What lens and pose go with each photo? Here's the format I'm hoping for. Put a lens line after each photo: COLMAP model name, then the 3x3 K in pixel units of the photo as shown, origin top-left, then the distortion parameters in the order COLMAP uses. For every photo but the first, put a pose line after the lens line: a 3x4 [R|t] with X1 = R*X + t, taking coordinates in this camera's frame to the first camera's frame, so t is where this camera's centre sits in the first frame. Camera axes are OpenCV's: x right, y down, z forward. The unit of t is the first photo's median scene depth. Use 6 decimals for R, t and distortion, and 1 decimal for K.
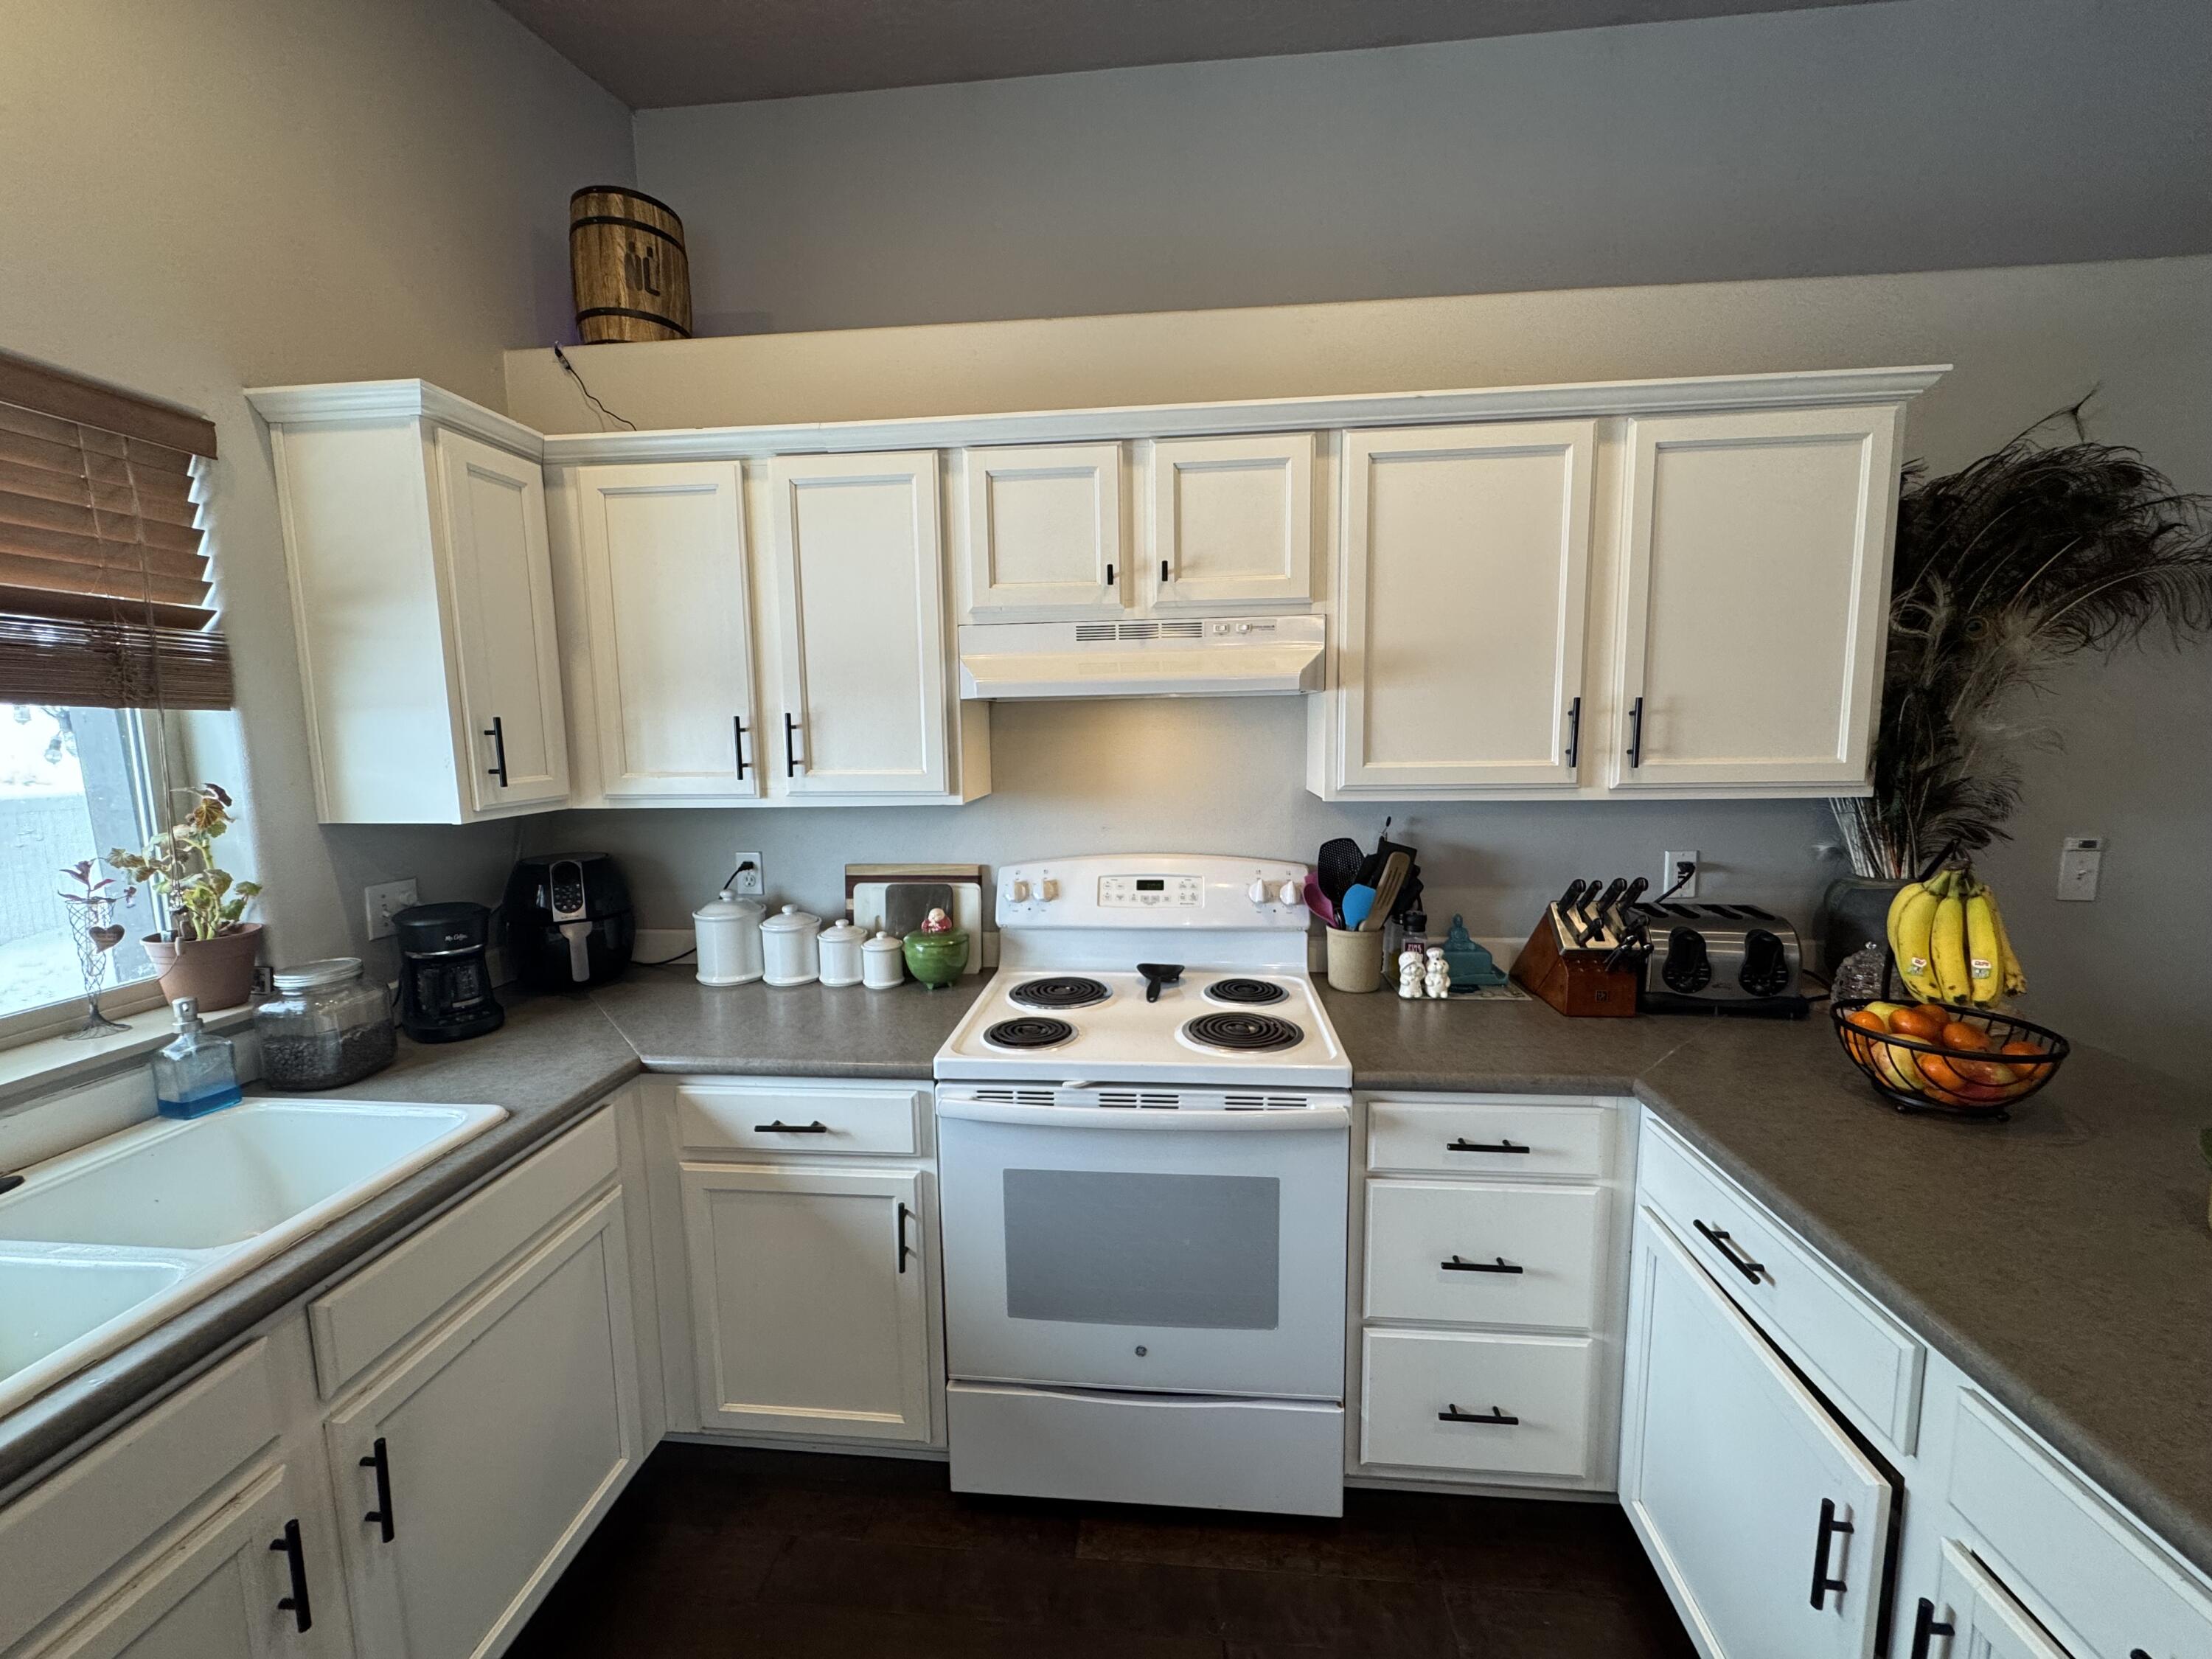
lens RADIAL K [[874.8, 0, 1104.7], [0, 874.8, 826.1], [0, 0, 1]] dist [-0.002729, 0.000637]
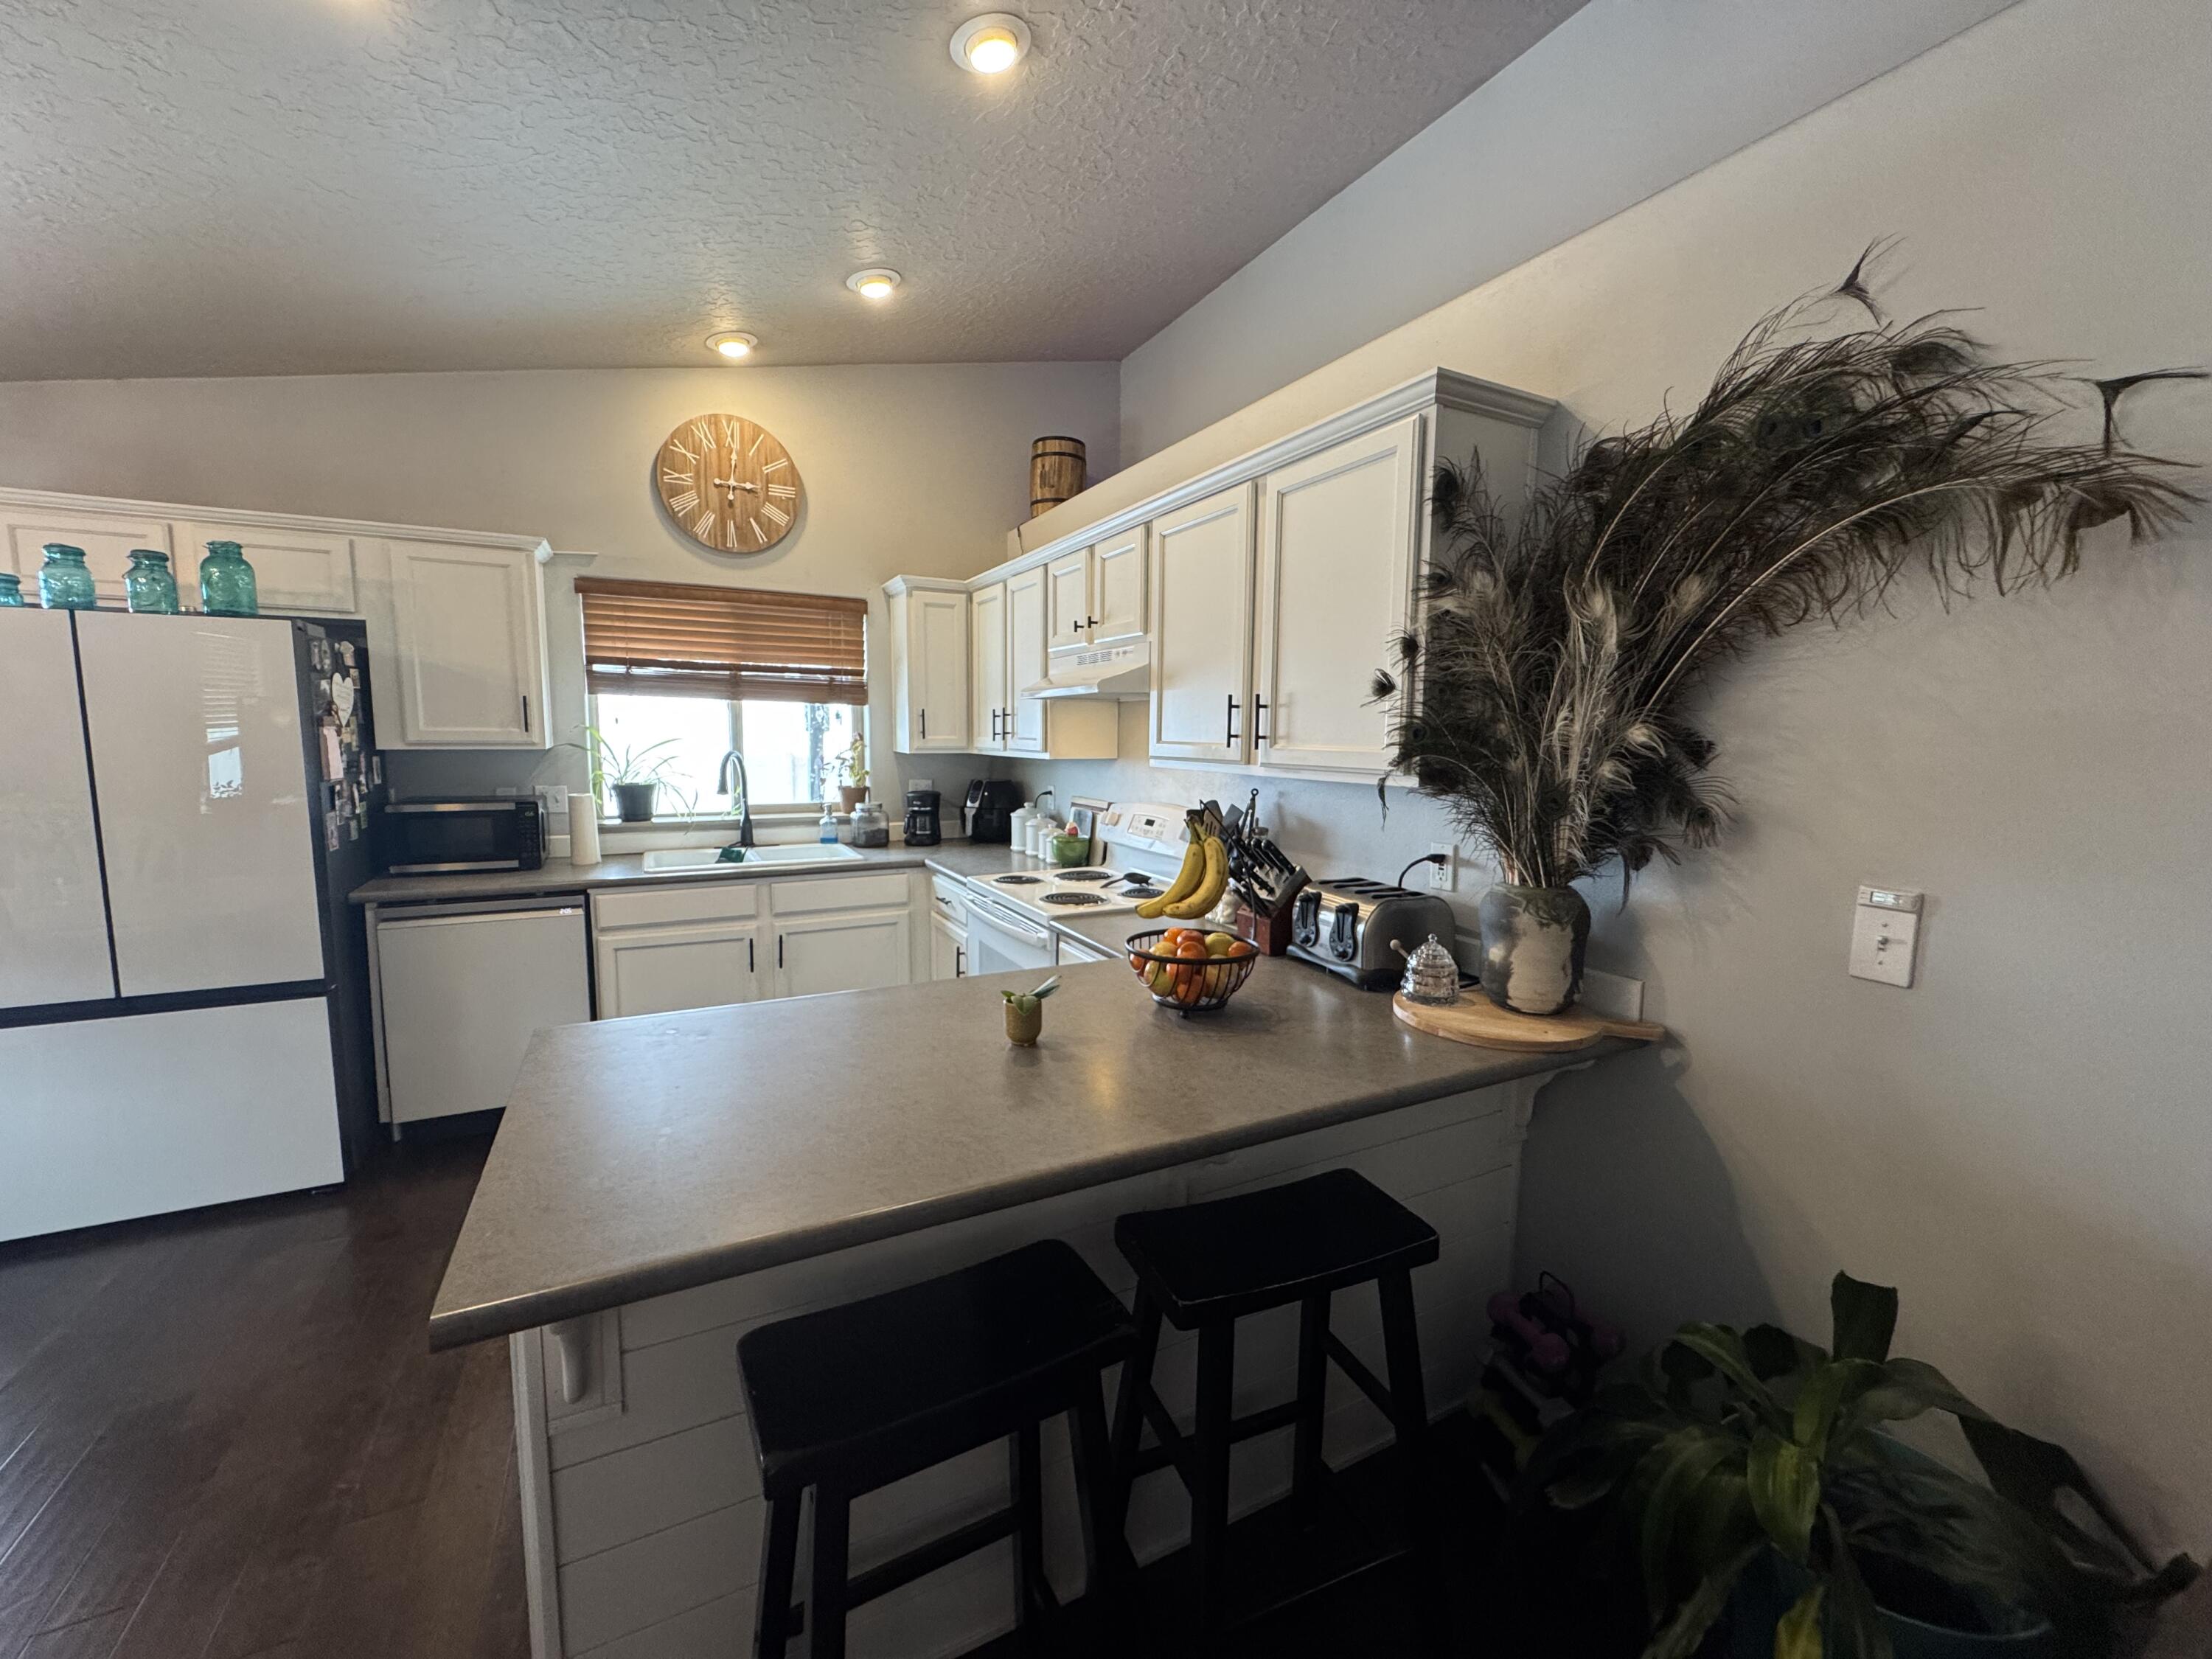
lens RADIAL K [[874.8, 0, 1104.7], [0, 874.8, 826.1], [0, 0, 1]] dist [-0.002729, 0.000637]
pose [[0.544013, 0.111954, -0.831575, 1.480494], [-0.120112, 0.991243, 0.054873, 0.000085], [0.830436, 0.070031, 0.552696, 0.122079]]
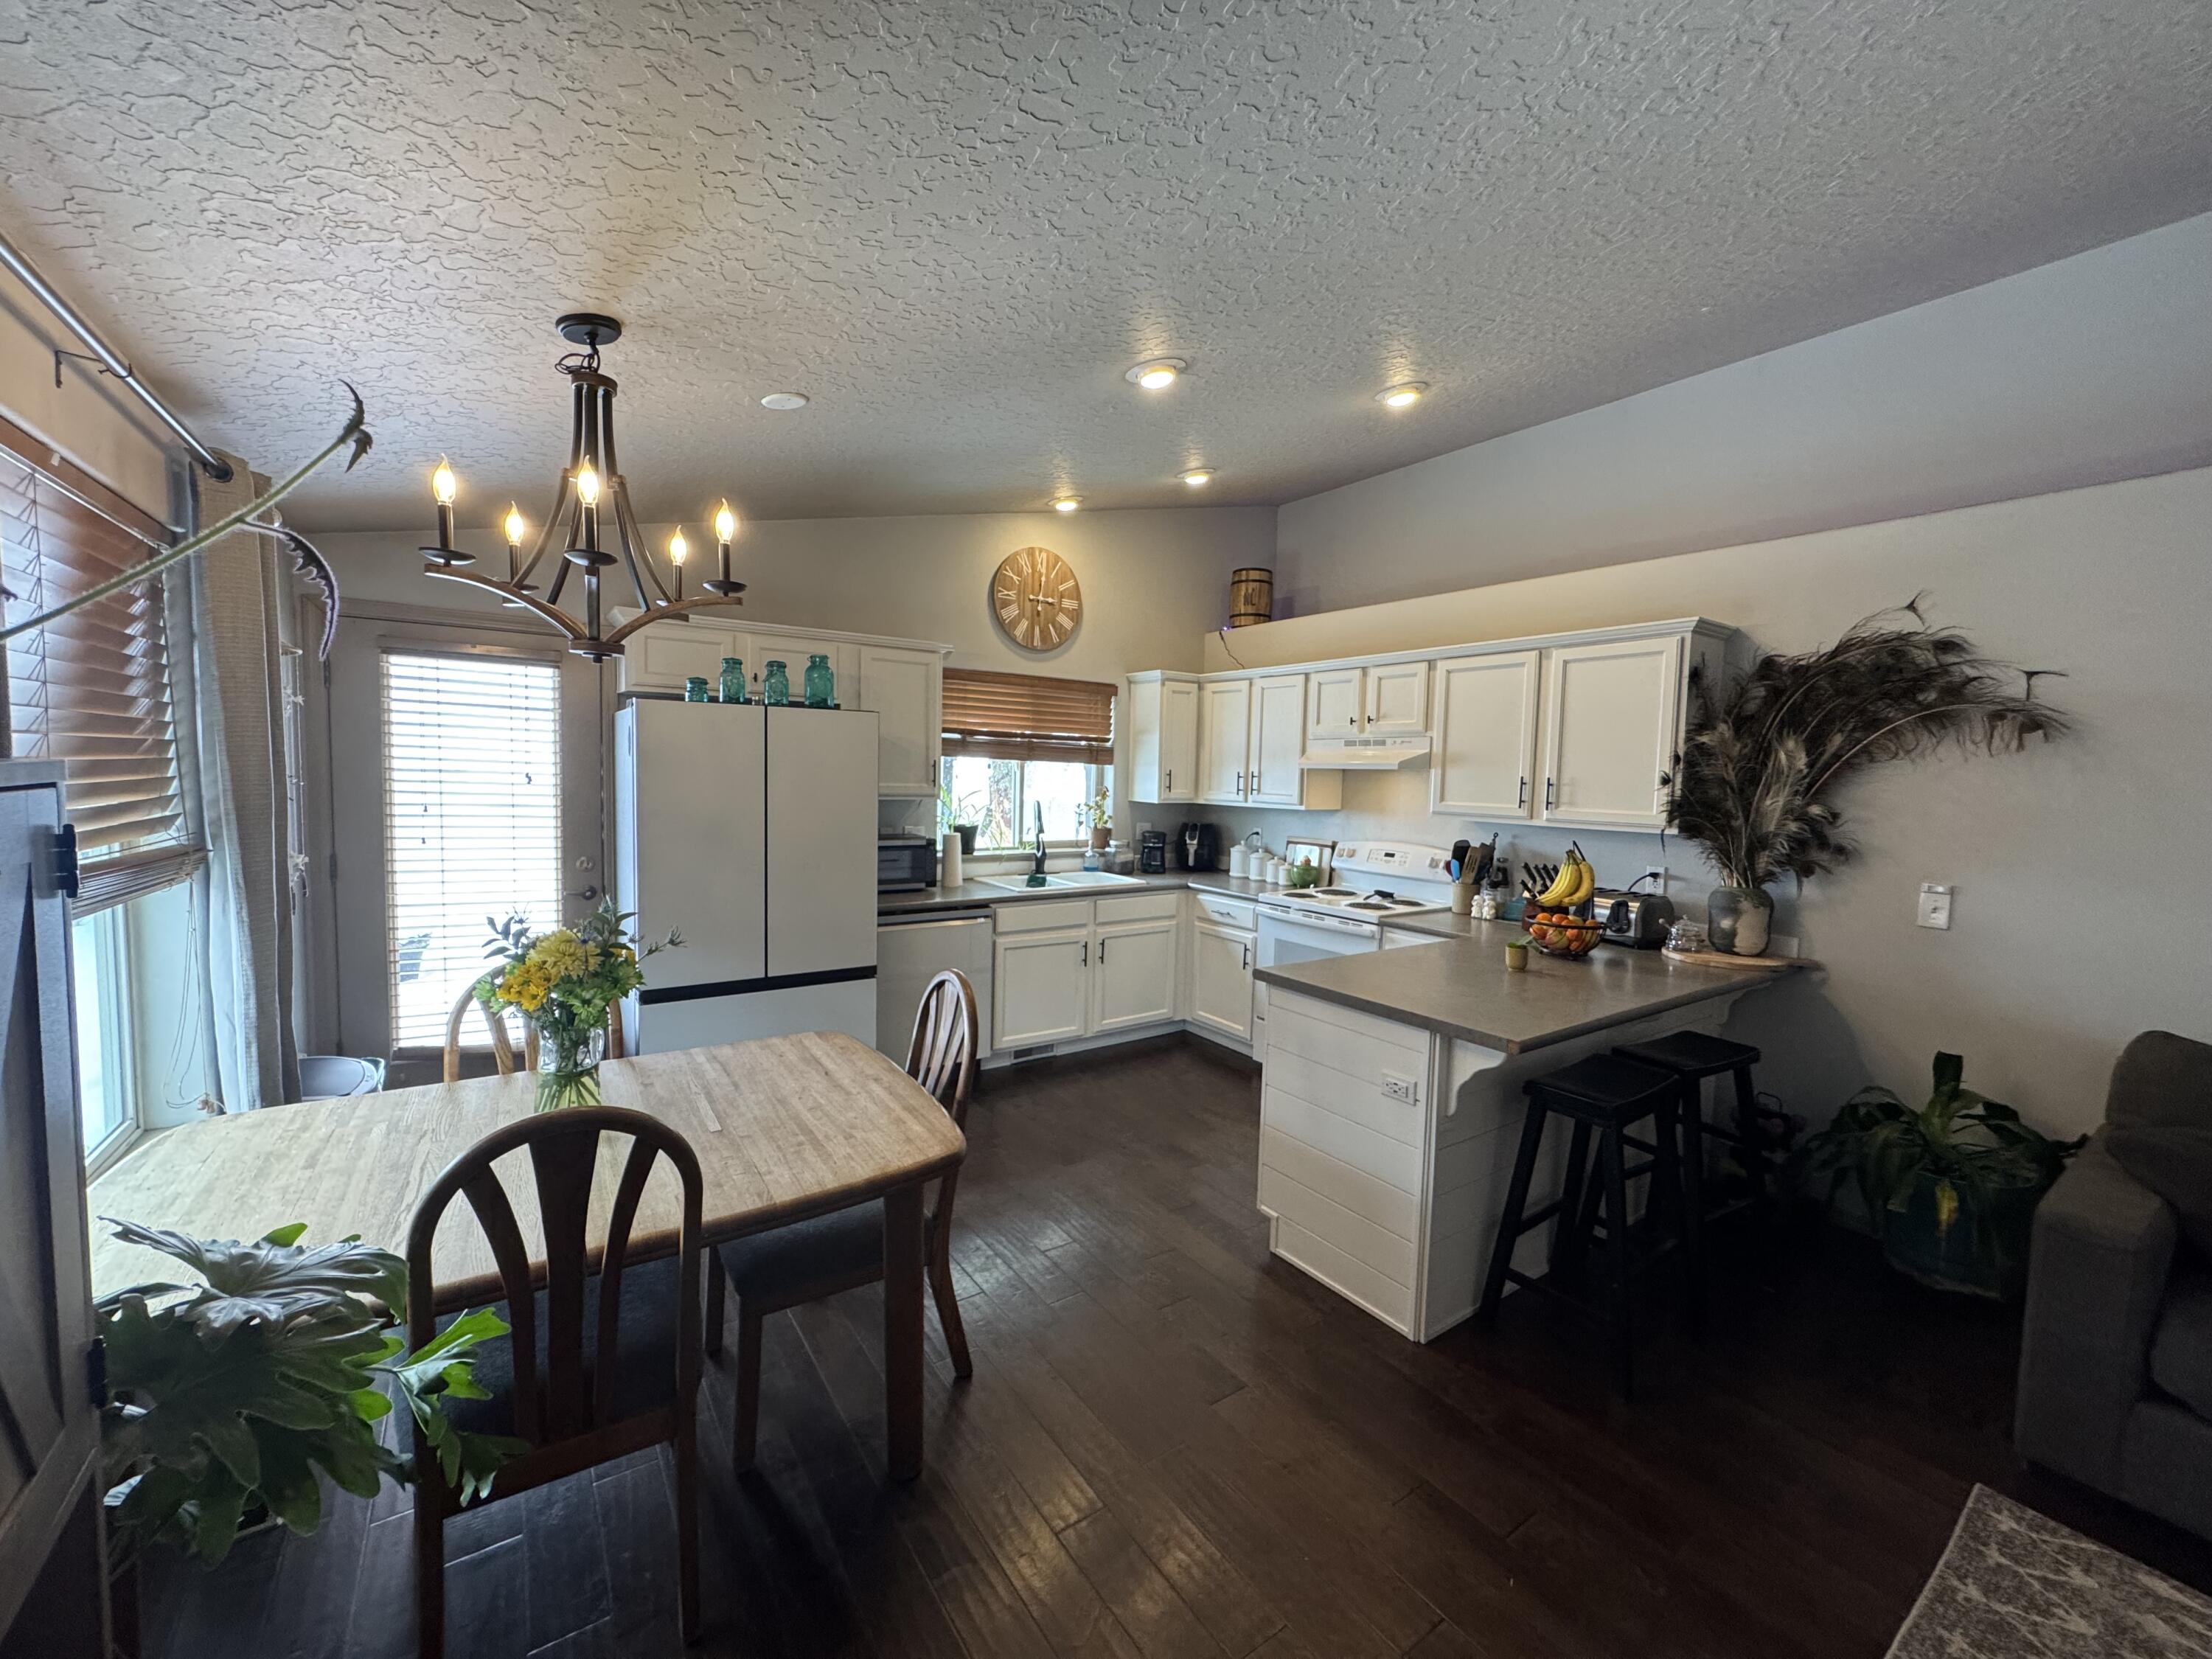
lens RADIAL K [[874.8, 0, 1104.7], [0, 874.8, 826.1], [0, 0, 1]] dist [-0.002729, 0.000637]
pose [[0.645658, 0.080466, -0.759376, 1.453645], [-0.127046, 0.991893, -0.002916, 0.107498], [0.752984, 0.098359, 0.650646, -1.119524]]
